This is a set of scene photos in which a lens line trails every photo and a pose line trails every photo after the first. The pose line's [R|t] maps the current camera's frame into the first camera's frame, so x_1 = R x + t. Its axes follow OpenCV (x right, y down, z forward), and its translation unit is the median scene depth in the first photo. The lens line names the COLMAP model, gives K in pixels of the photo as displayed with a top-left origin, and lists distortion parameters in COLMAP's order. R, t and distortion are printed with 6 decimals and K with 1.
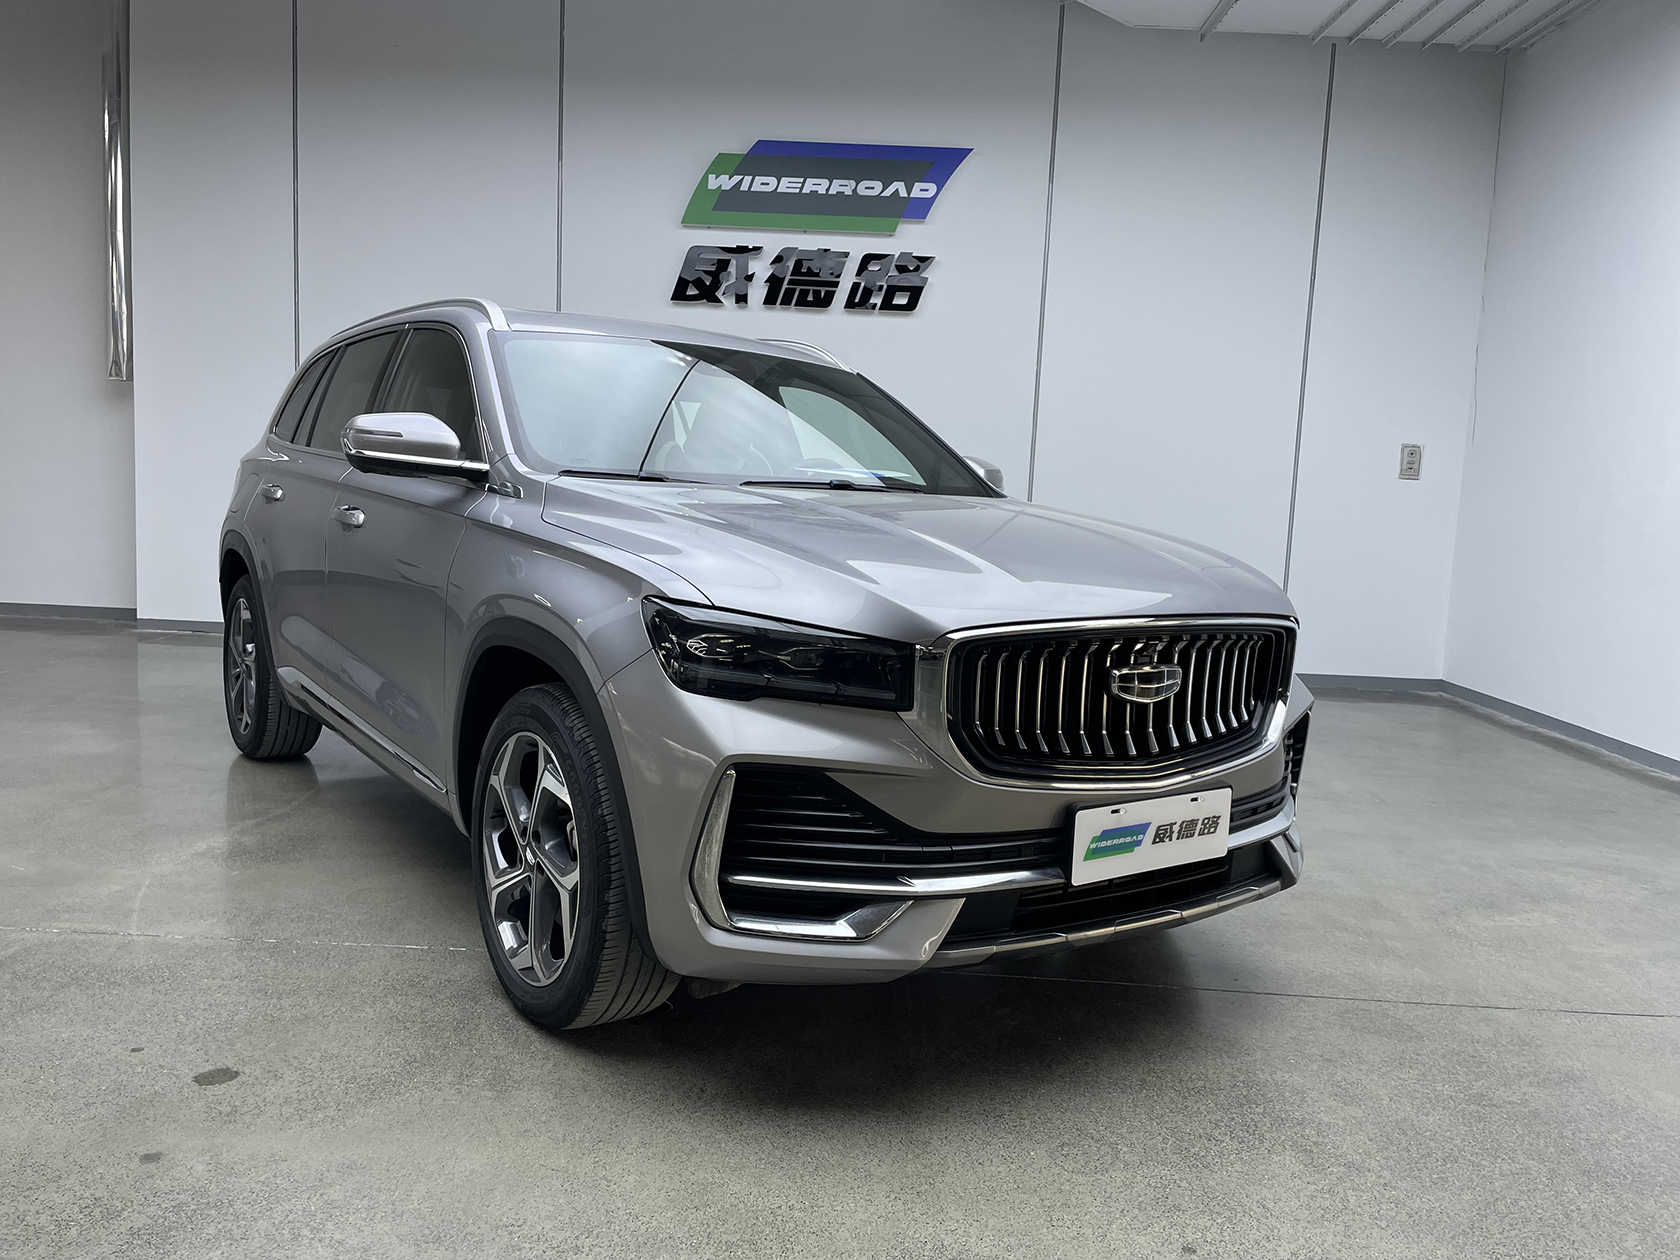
lens RADIAL K [[1260.0, 0, 847.8], [0, 1260.0, 633.7], [0, 0, 1]] dist [0.097702, -0.134526]
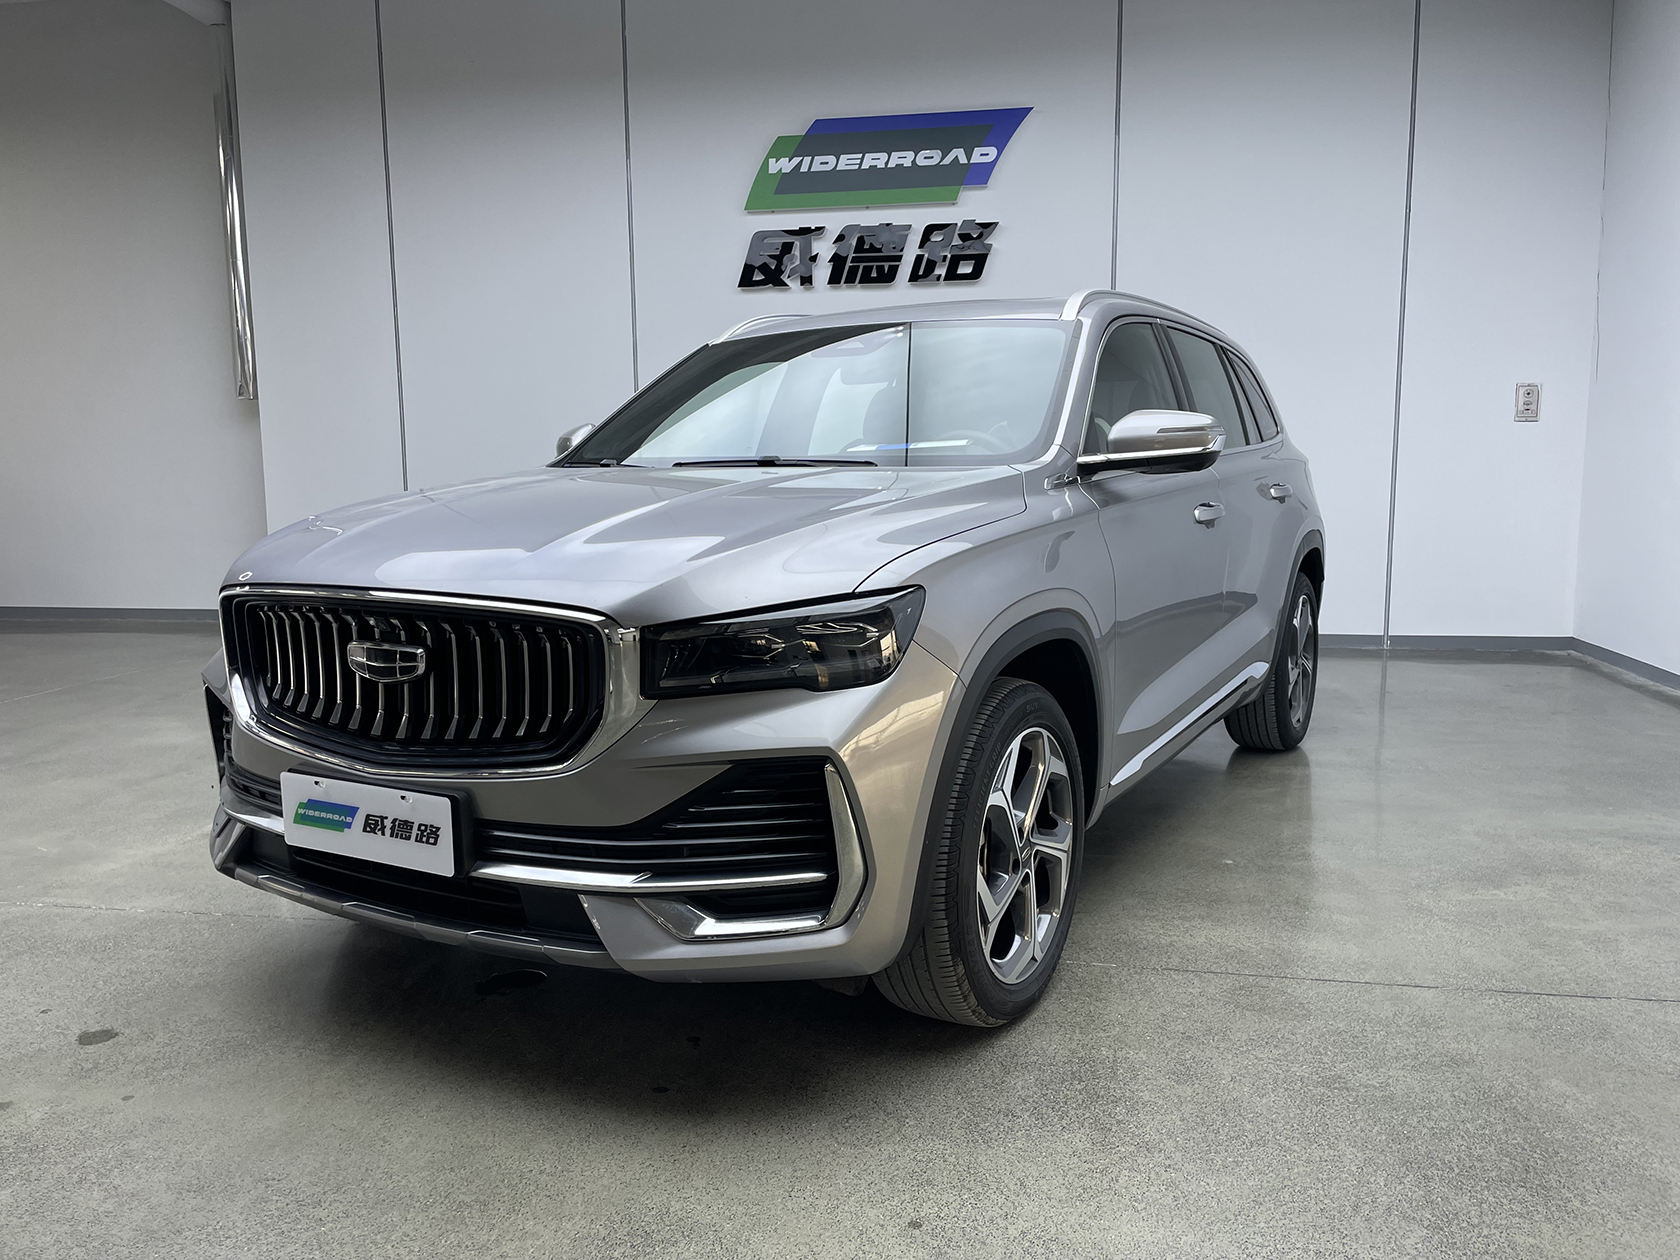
lens RADIAL K [[1262.1, 0, 856.2], [0, 1262.1, 633.5], [0, 0, 1]] dist [0.095027, -0.128557]
pose [[0.987849, -0.032596, -0.151963, 0.099253], [0.034921, 0.999310, 0.012653, 0.003657], [0.151445, -0.017806, 0.988305, 0.008174]]
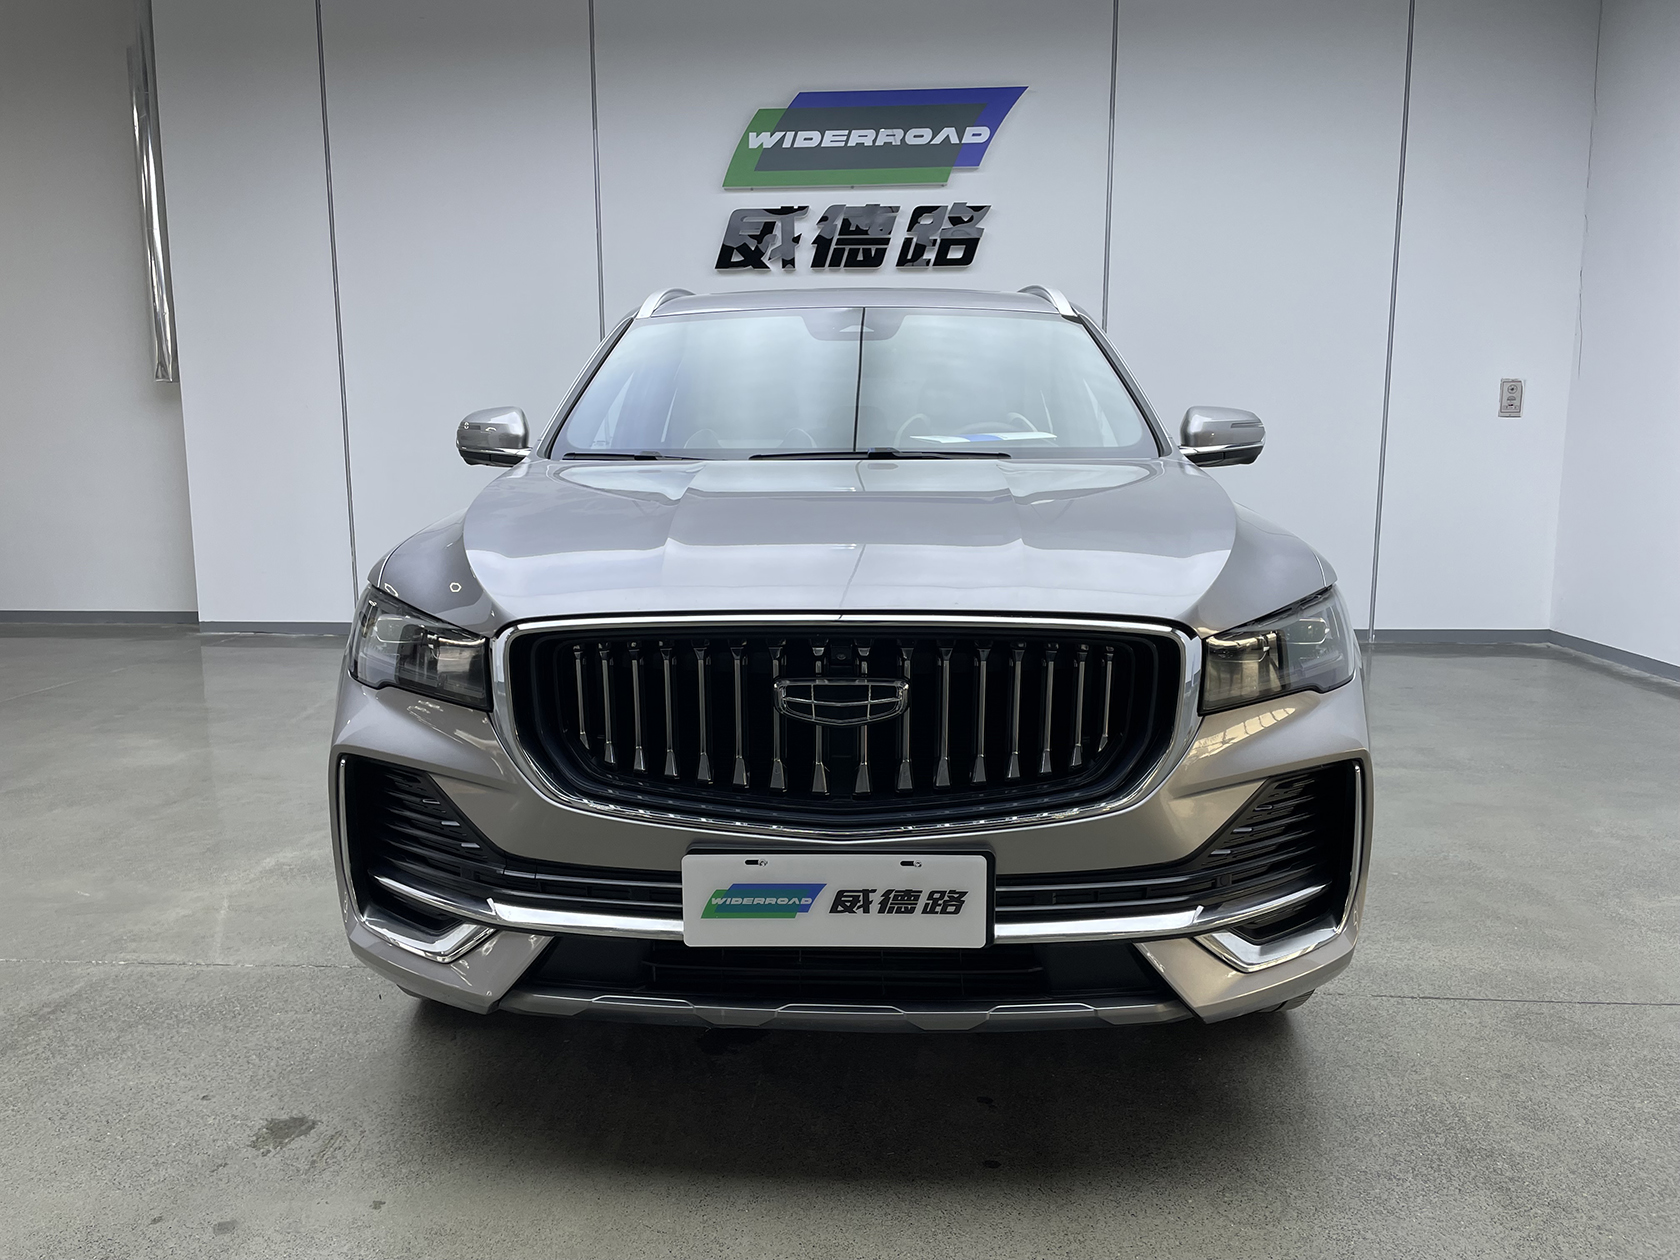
lens RADIAL K [[1261.0, 0, 829.5], [0, 1261.0, 654.0], [0, 0, 1]] dist [0.093867, -0.127327]
pose [[0.997685, -0.040020, -0.054977, -0.012083], [0.042174, 0.998365, 0.038593, -0.005111], [0.053342, -0.040822, 0.997742, 0.033135]]
